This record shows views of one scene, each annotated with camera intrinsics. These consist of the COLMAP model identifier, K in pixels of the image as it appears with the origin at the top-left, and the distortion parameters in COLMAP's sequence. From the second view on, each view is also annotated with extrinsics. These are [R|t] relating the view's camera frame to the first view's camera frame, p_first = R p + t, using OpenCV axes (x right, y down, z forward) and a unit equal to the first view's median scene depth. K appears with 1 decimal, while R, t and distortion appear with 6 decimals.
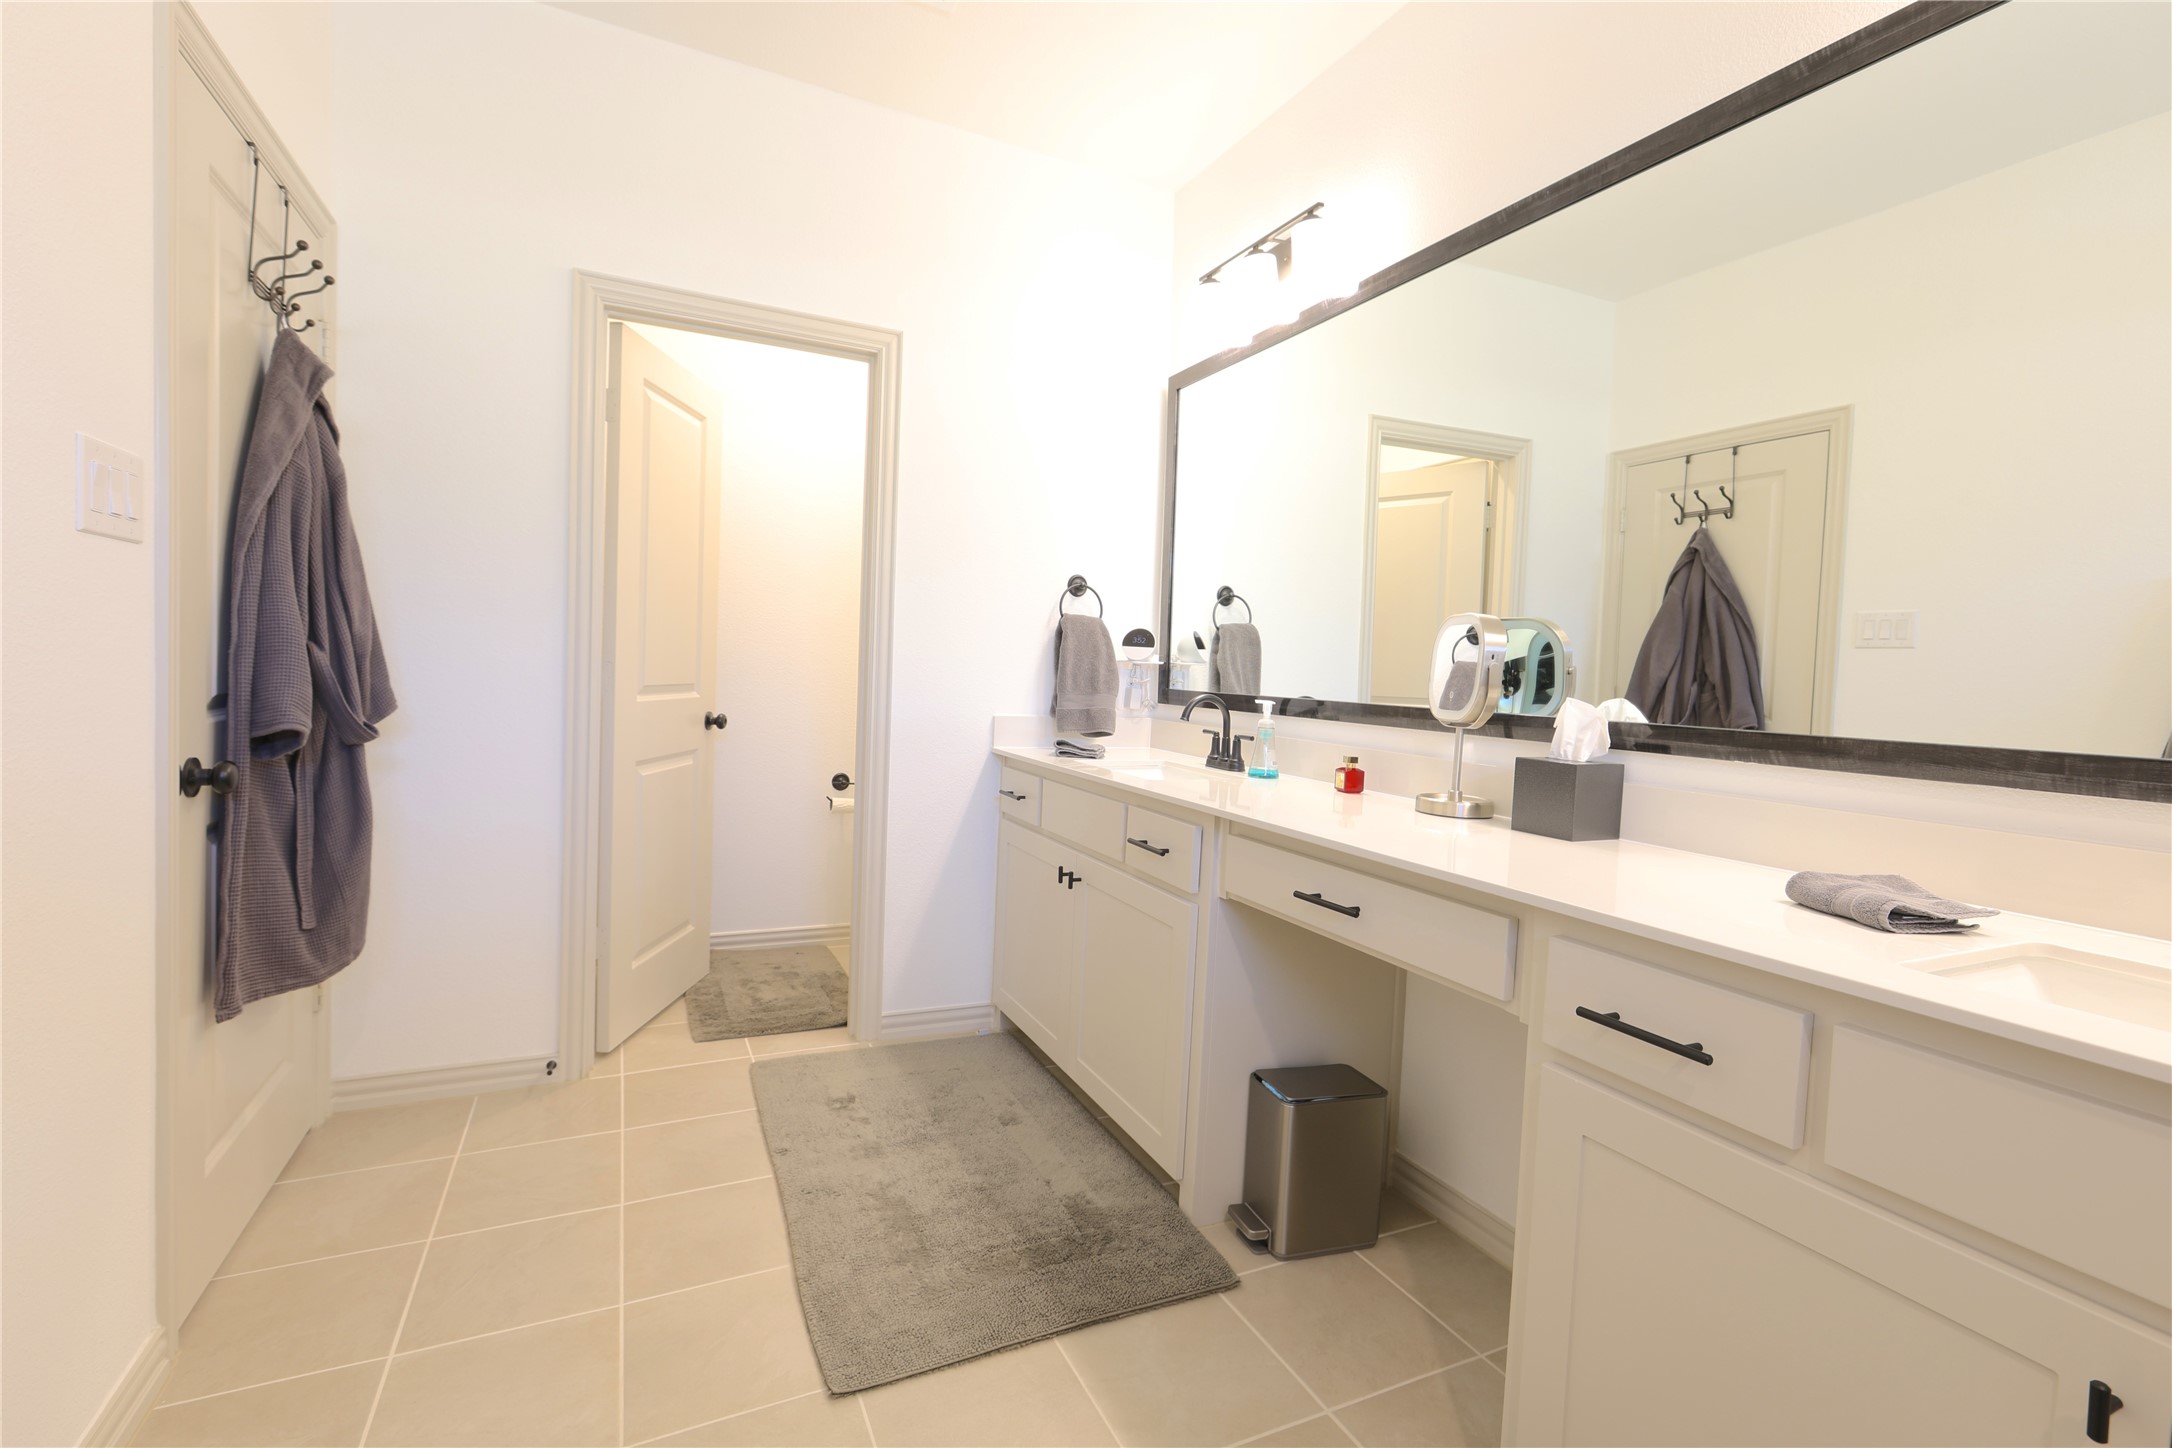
lens RADIAL K [[960.5, 0, 1046.1], [0, 960.5, 704.6], [0, 0, 1]] dist [0.001204, 0.000177]
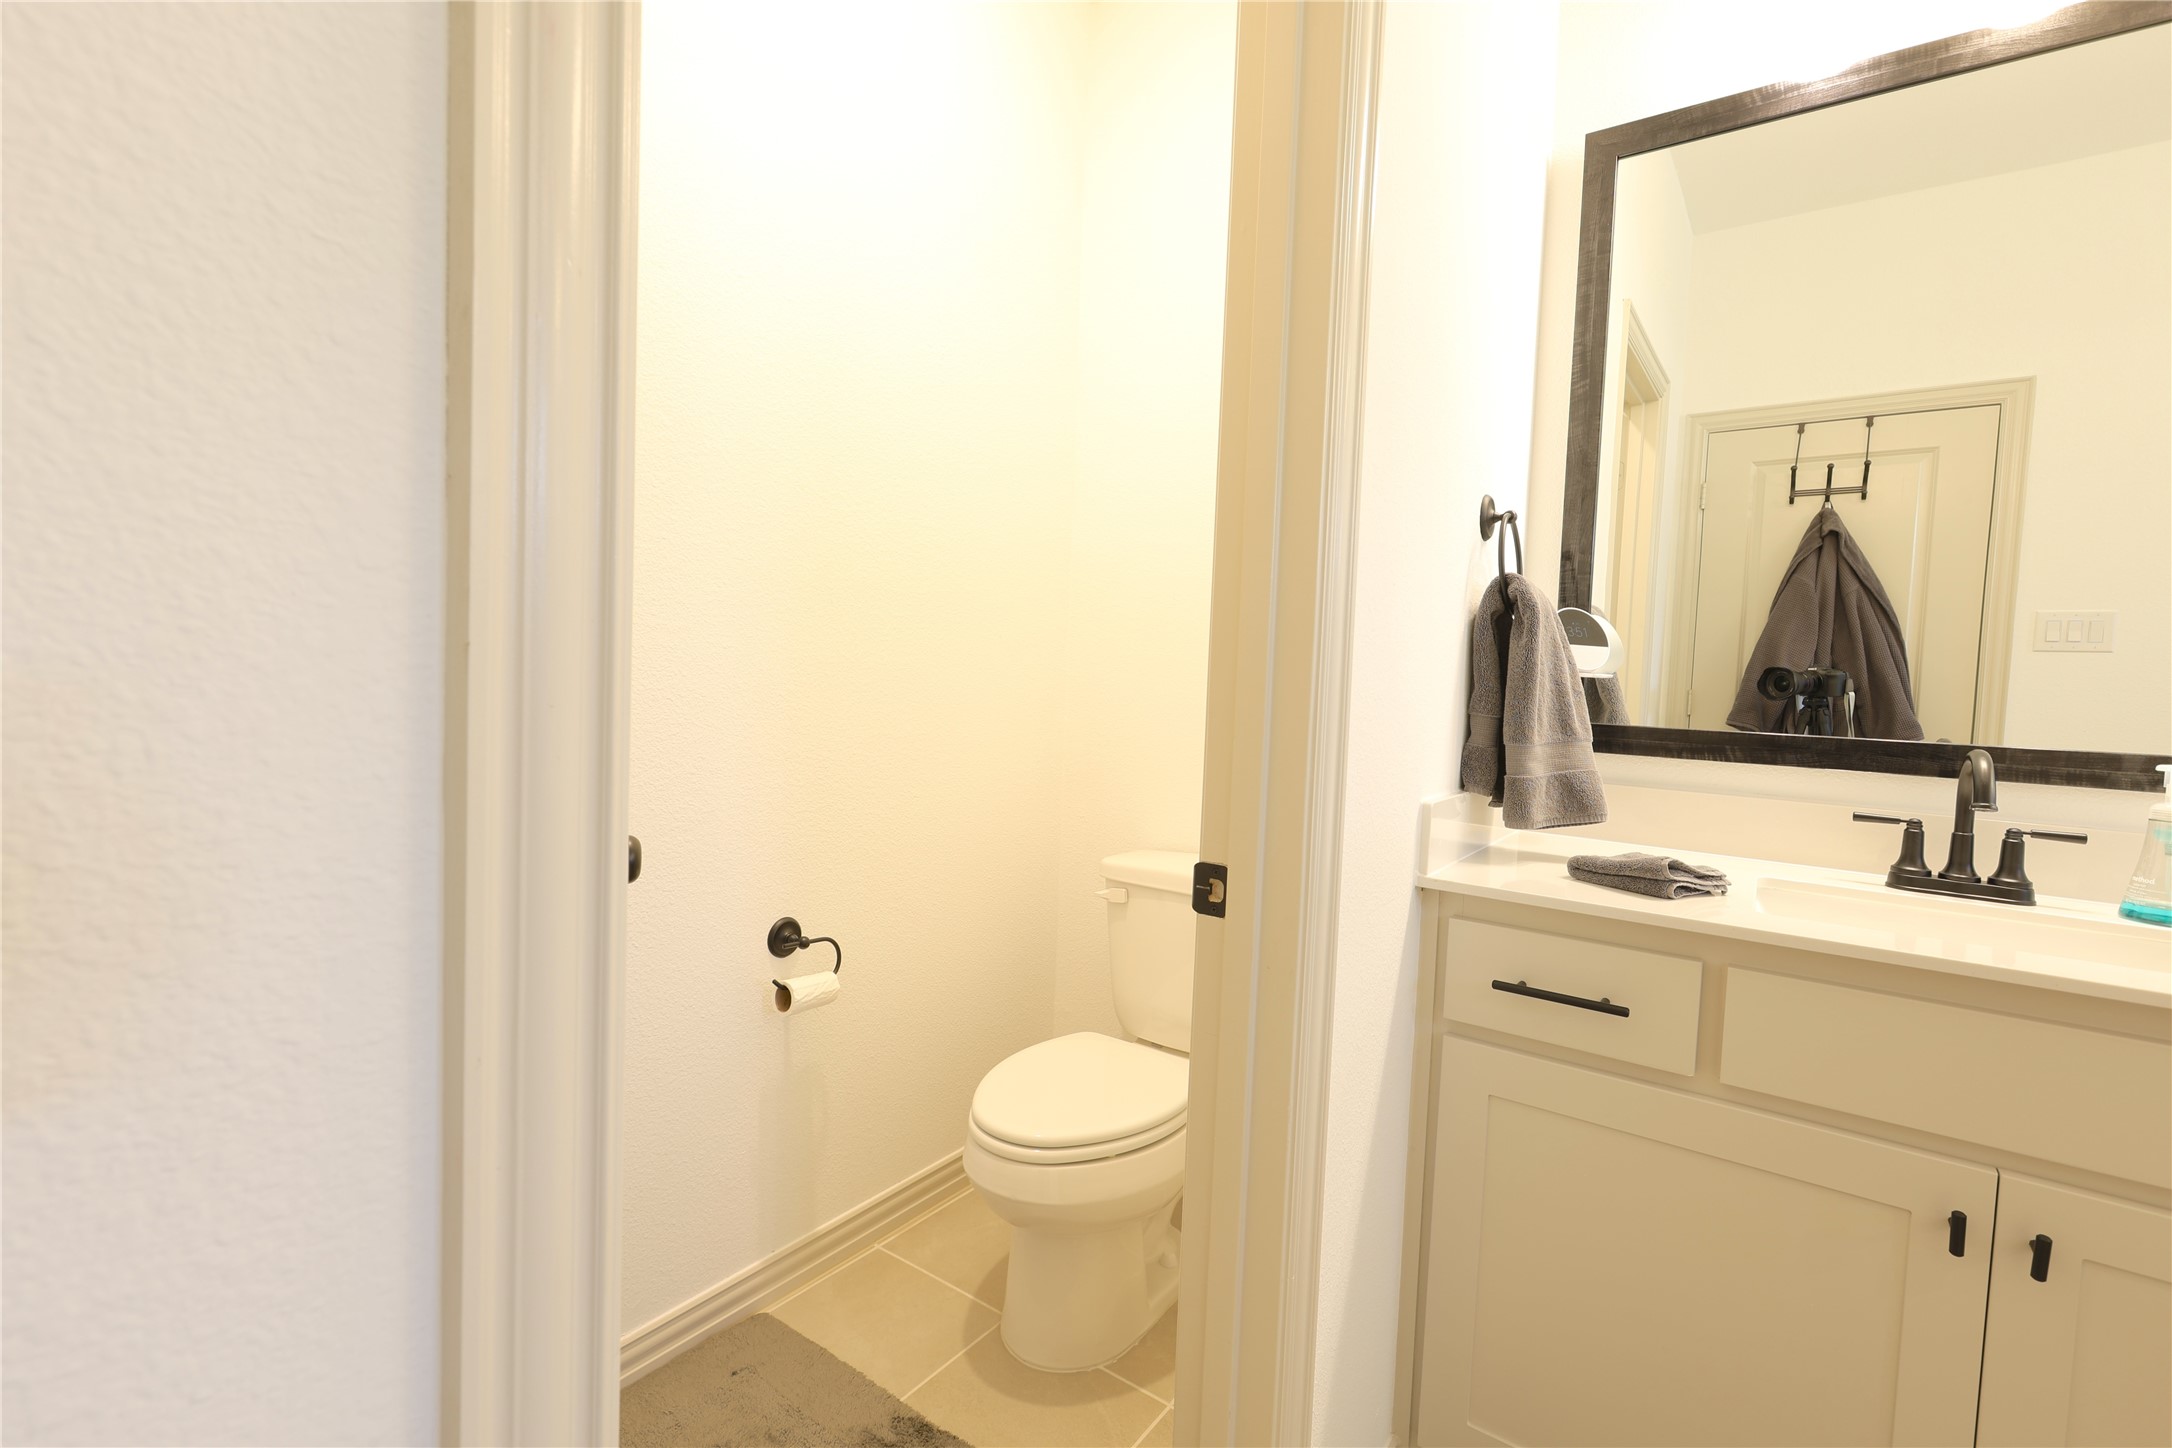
lens RADIAL K [[964.4, 0, 1082.4], [0, 964.4, 715.7], [0, 0, 1]] dist [0.004141, -0.000768]
pose [[0.864268, -0.029179, 0.502185, -0.362488], [0.015176, 0.999374, 0.031949, -0.038825], [-0.502803, -0.019991, 0.864170, 0.630960]]
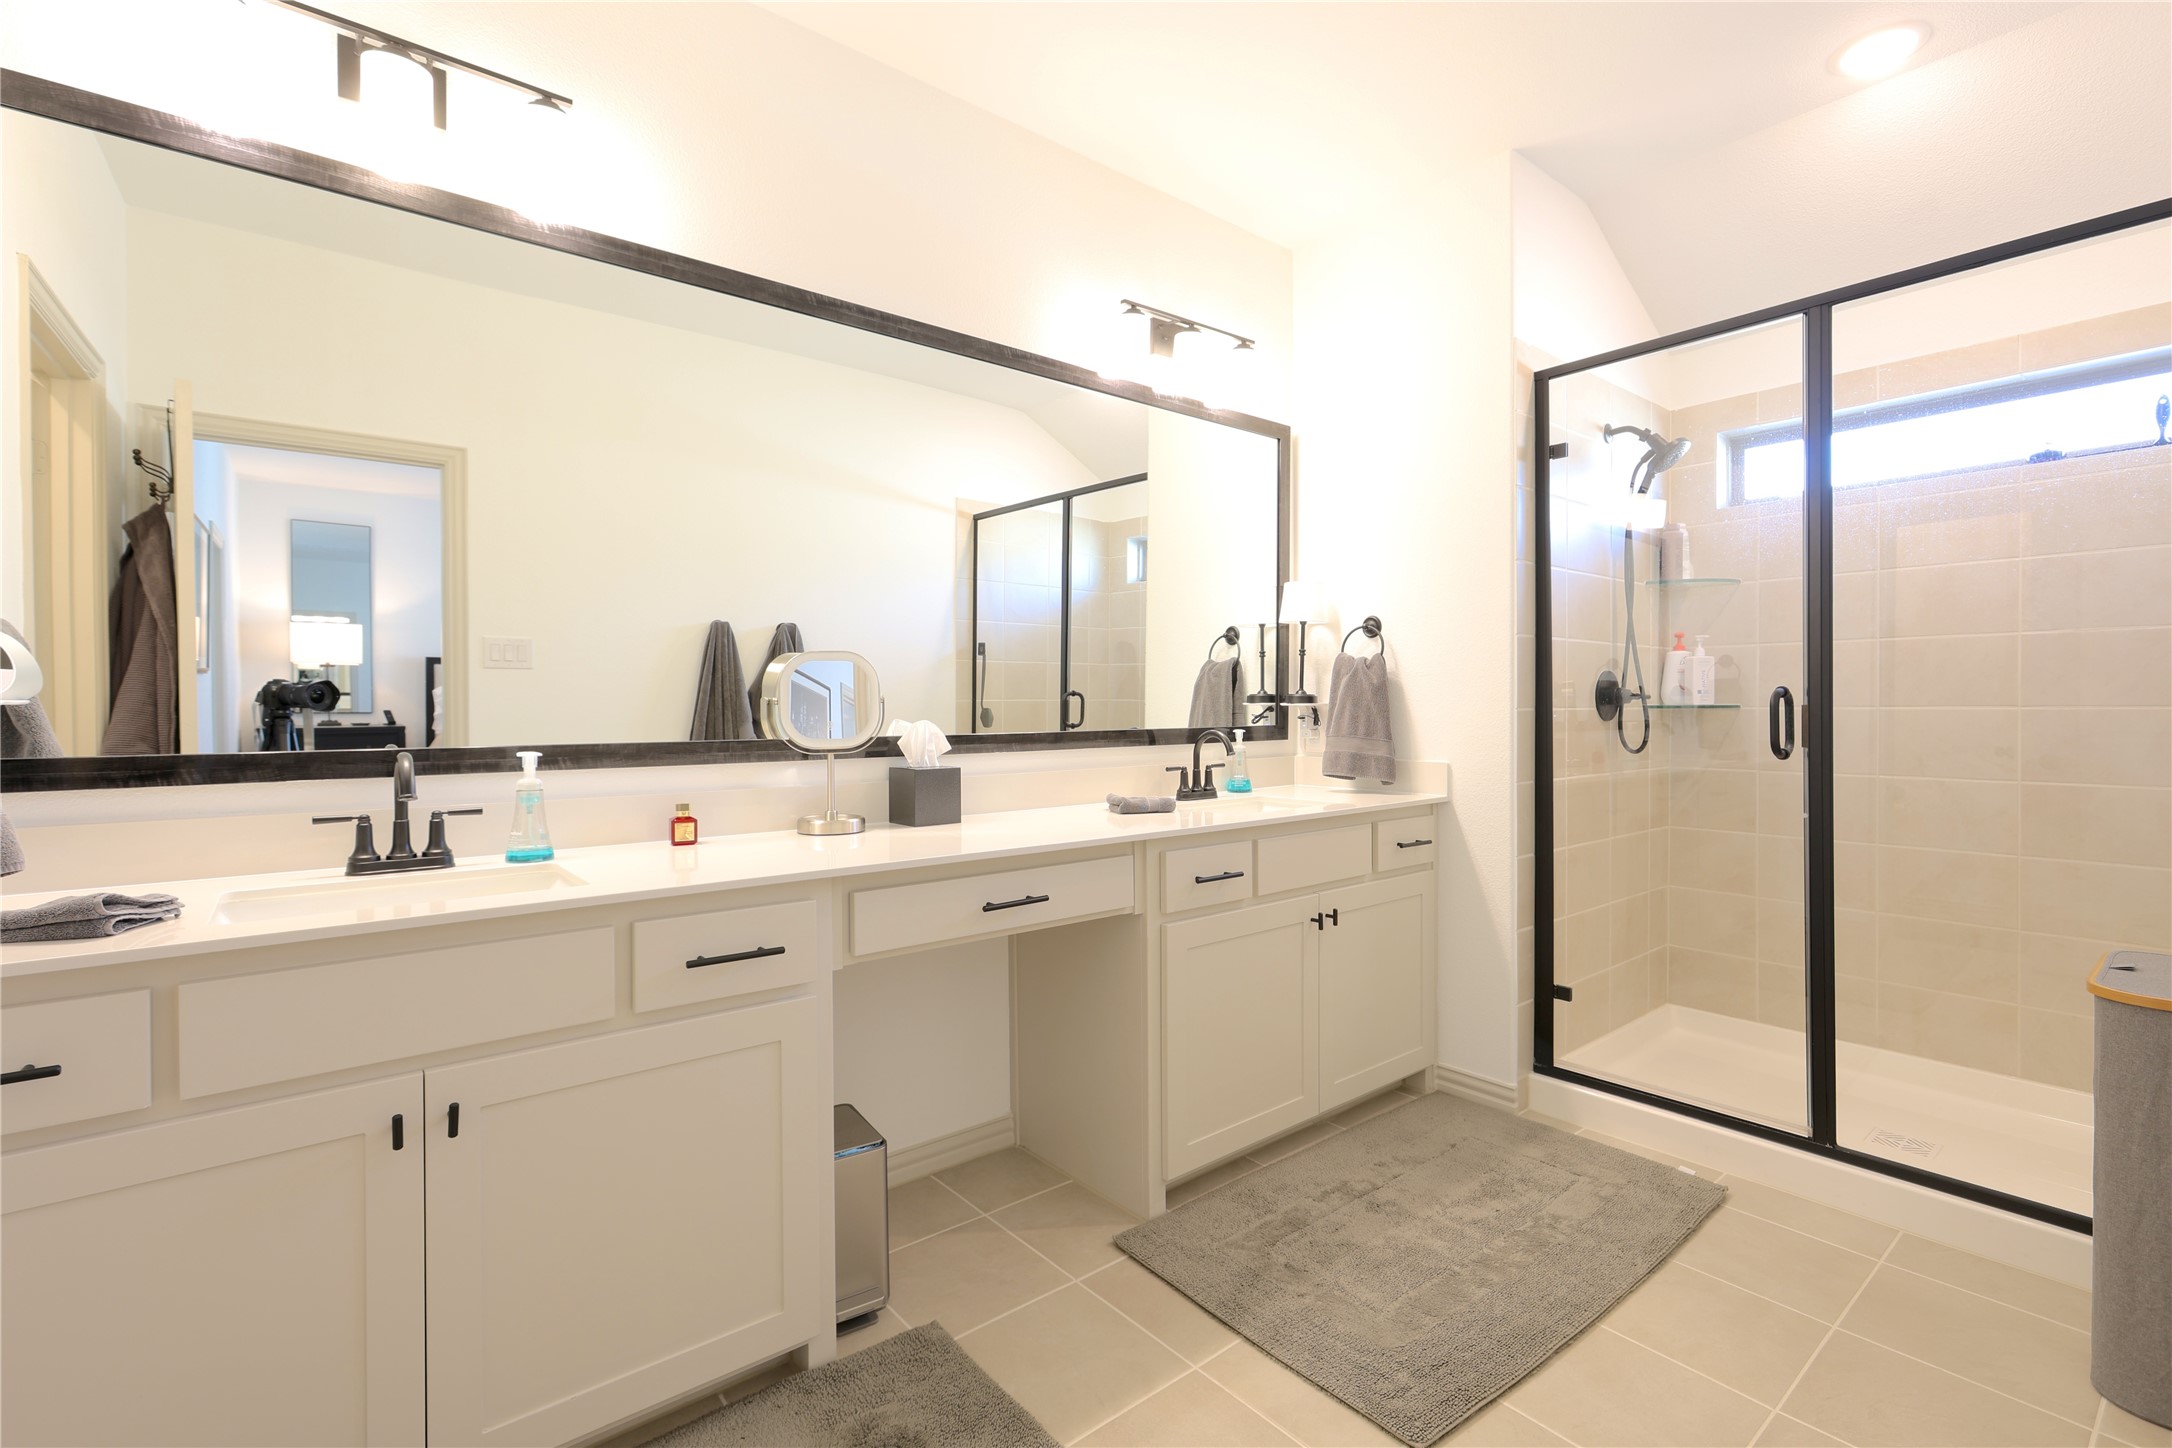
lens RADIAL K [[964.4, 0, 1085.9], [0, 964.4, 715.4], [0, 0, 1]] dist [0.004141, -0.000768]
pose [[-0.255084, -0.048145, 0.965719, -0.415923], [0.032094, 0.997788, 0.058221, -0.043535], [-0.966386, 0.045845, -0.252975, 0.574695]]
